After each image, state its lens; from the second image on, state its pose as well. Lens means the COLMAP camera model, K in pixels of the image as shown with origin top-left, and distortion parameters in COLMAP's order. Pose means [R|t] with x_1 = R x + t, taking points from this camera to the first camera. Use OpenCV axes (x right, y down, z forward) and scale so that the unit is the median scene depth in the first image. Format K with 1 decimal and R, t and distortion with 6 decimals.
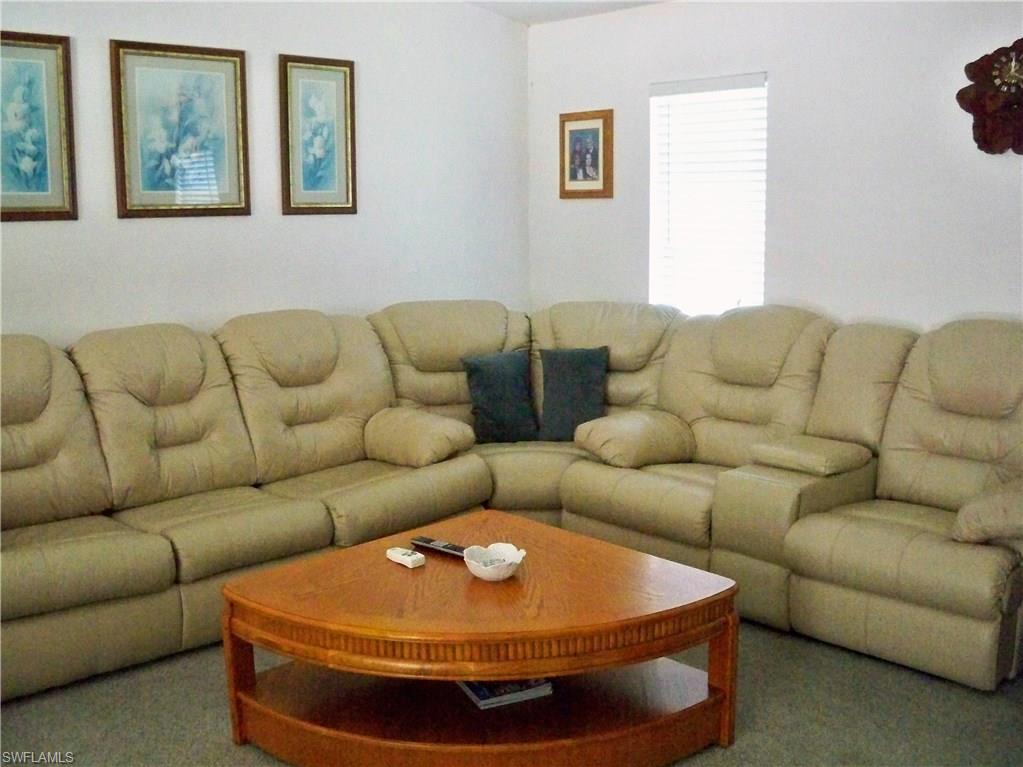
lens RADIAL K [[1080.8, 0, 511.5], [0, 1080.8, 383.5], [0, 0, 1]] dist [-0.091785, 0.020668]
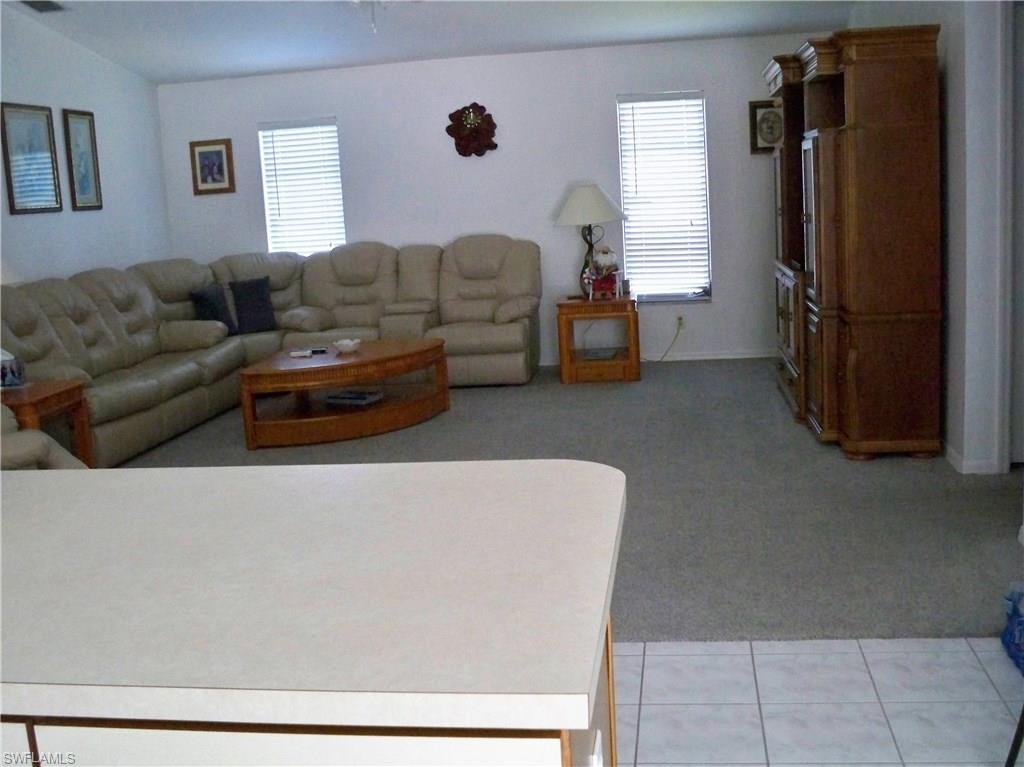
lens RADIAL K [[1158.4, 0, 512.0], [0, 1158.4, 383.5], [0, 0, 1]] dist [-0.111363, -0.000168]
pose [[0.776949, -0.142594, 0.613203, -0.754543], [0.155698, 0.987276, 0.032306, 0.134946], [-0.610007, 0.070374, 0.789265, -0.666977]]
